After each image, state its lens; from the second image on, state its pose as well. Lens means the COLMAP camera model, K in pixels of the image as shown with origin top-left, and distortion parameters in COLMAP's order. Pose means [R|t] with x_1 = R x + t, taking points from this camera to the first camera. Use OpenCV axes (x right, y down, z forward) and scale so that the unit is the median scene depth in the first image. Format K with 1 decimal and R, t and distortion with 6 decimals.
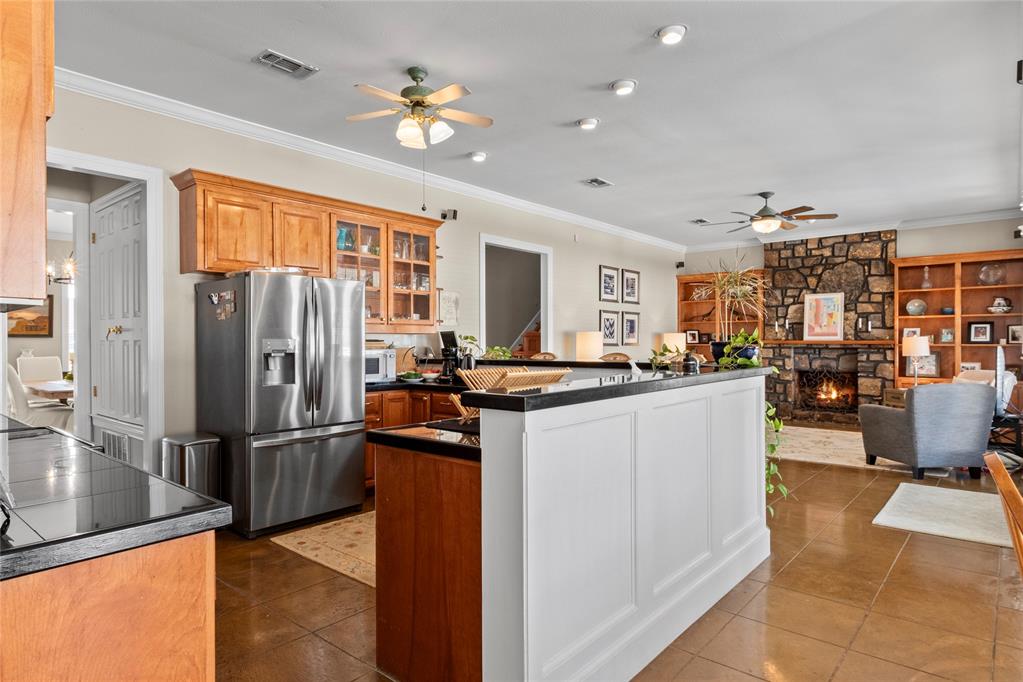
lens RADIAL K [[586.0, 0, 501.8], [0, 586.0, 340.5], [0, 0, 1]] dist [0.005953, 0.000293]
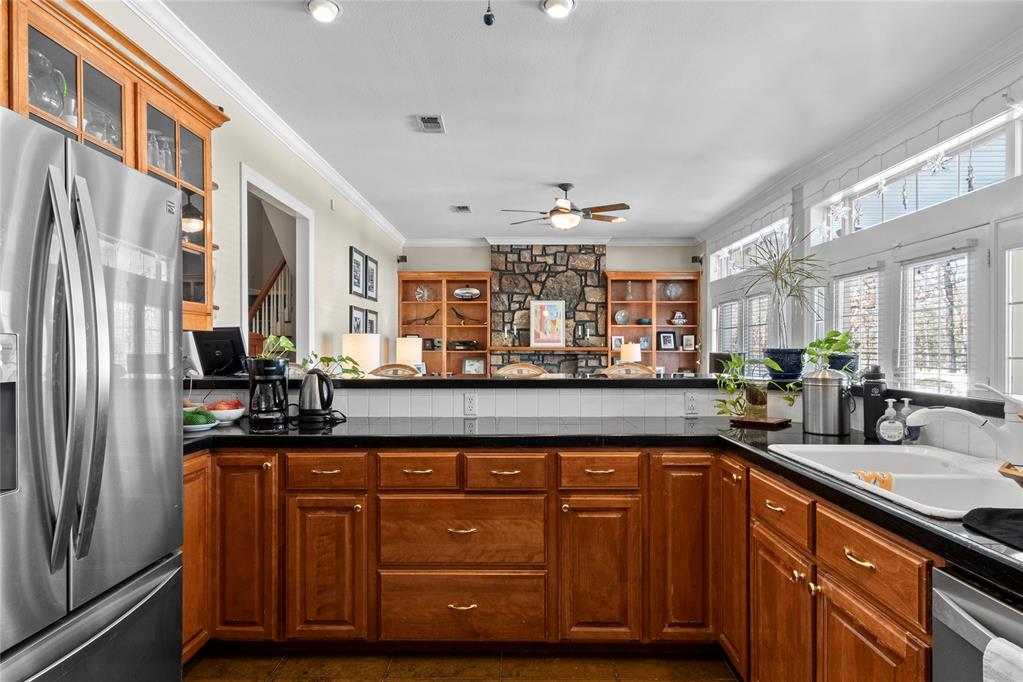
lens RADIAL K [[586.0, 0, 506.3], [0, 586.0, 351.8], [0, 0, 1]] dist [0.005953, 0.000293]
pose [[0.766059, -0.000995, 0.642770, -0.161039], [-0.005060, 0.999958, 0.007578, 0.000875], [-0.642751, -0.009058, 0.766022, 0.282454]]
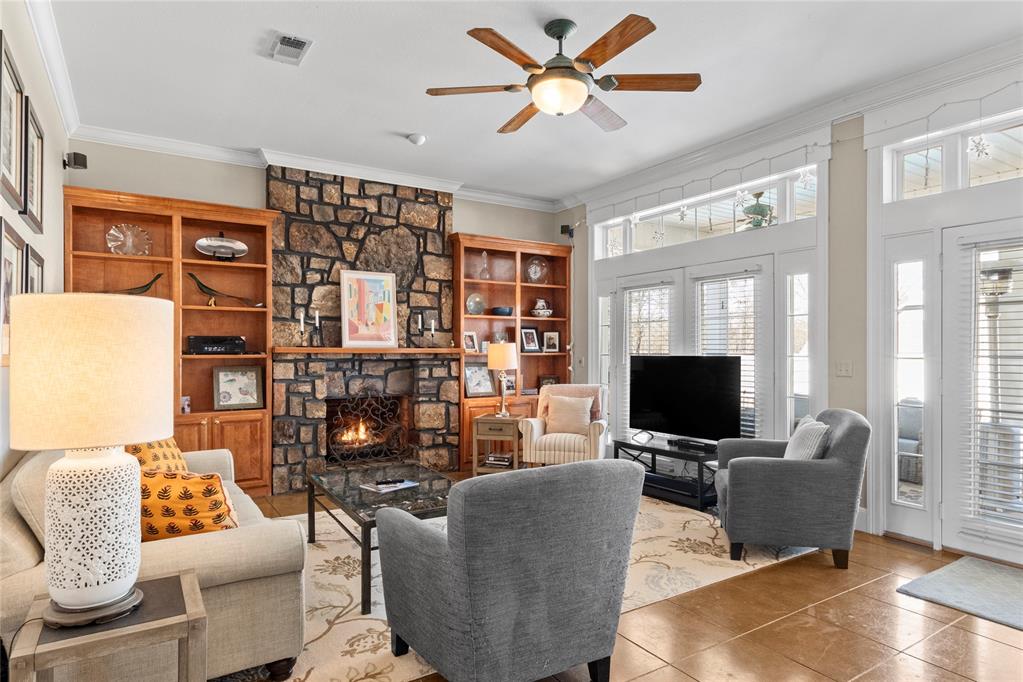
lens RADIAL K [[586.0, 0, 507.6], [0, 586.0, 350.6], [0, 0, 1]] dist [0.005953, 0.000293]
pose [[0.286157, -0.001064, 0.958182, -0.000940], [-0.003688, 0.999991, 0.002212, 0.001157], [-0.958176, -0.004167, 0.286151, 0.710293]]
